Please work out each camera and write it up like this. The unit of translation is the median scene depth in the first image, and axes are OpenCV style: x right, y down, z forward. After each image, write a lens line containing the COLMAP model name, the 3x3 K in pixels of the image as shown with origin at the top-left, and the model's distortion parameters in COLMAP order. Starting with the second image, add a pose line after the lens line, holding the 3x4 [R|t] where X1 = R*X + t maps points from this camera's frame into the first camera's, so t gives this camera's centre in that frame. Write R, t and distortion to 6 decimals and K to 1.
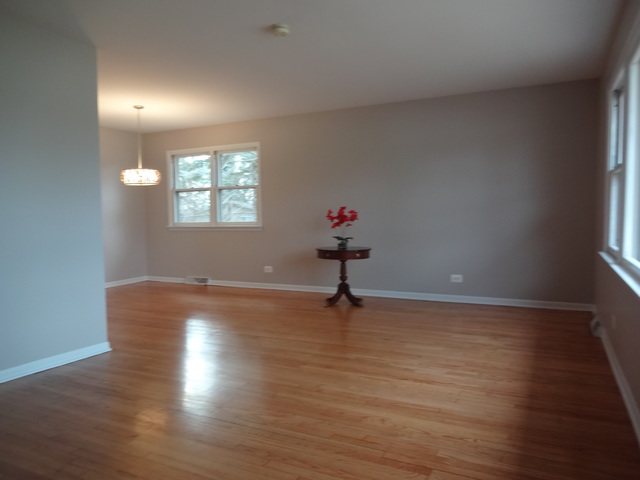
lens RADIAL K [[468.7, 0, 320.0], [0, 468.7, 240.0], [0, 0, 1]] dist [-0.004254, -0.003254]
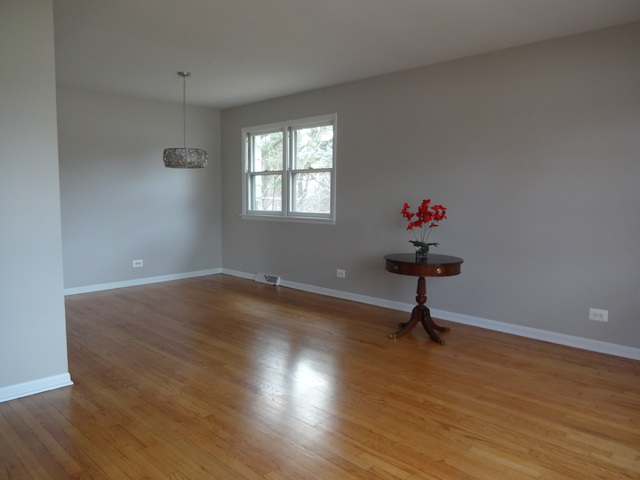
lens RADIAL K [[468.7, 0, 320.0], [0, 468.7, 240.0], [0, 0, 1]] dist [-0.004254, -0.003254]
pose [[0.953465, 0.049814, -0.297361, 0.110491], [-0.037690, 0.998213, 0.046370, -0.036579], [0.299140, -0.033005, 0.953638, 0.270022]]
